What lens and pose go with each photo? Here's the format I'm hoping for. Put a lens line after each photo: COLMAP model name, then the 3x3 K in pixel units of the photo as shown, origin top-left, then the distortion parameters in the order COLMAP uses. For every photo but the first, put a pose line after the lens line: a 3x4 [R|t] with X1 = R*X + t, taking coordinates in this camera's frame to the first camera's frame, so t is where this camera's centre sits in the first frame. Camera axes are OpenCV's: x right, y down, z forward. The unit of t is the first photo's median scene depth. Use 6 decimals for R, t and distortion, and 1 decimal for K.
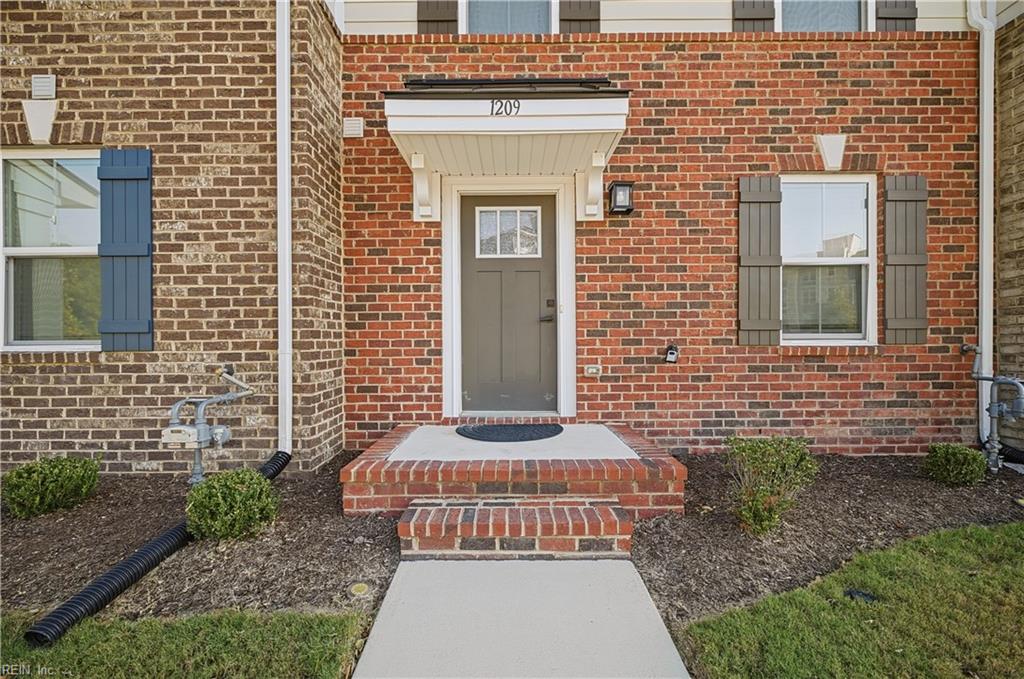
lens RADIAL K [[394.4, 0, 514.2], [0, 394.4, 338.2], [0, 0, 1]] dist [0.006296, -0.001921]
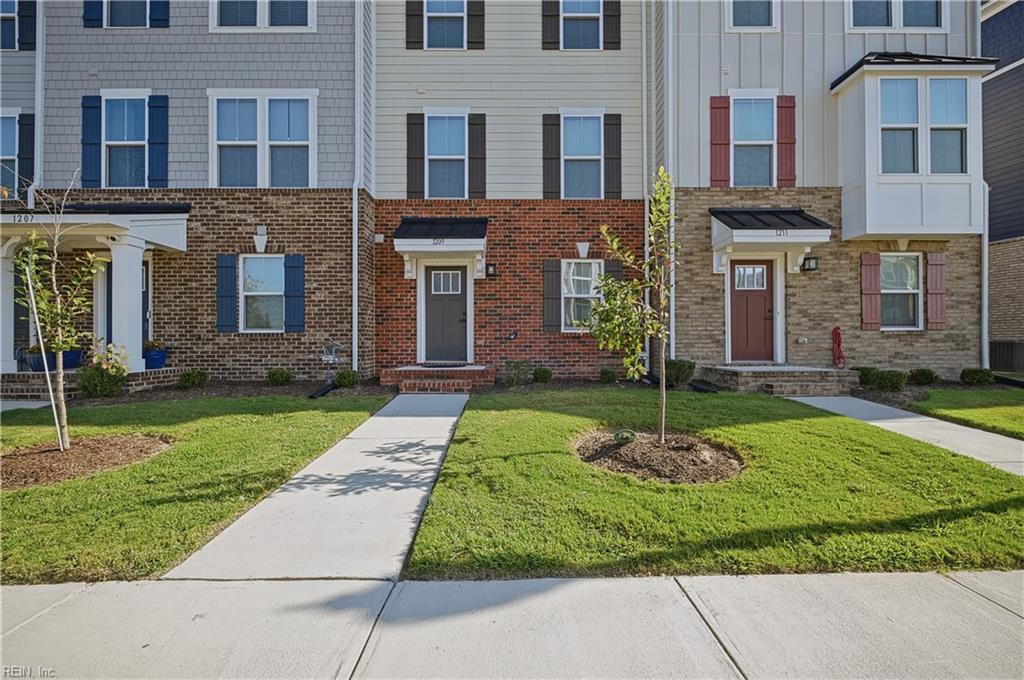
lens RADIAL K [[394.4, 0, 507.9], [0, 394.4, 334.3], [0, 0, 1]] dist [0.006296, -0.001921]
pose [[0.999990, 0.003013, -0.003266, 0.431123], [-0.003042, 0.999956, -0.008887, 0.061872], [0.003239, 0.008897, 0.999955, -1.573677]]
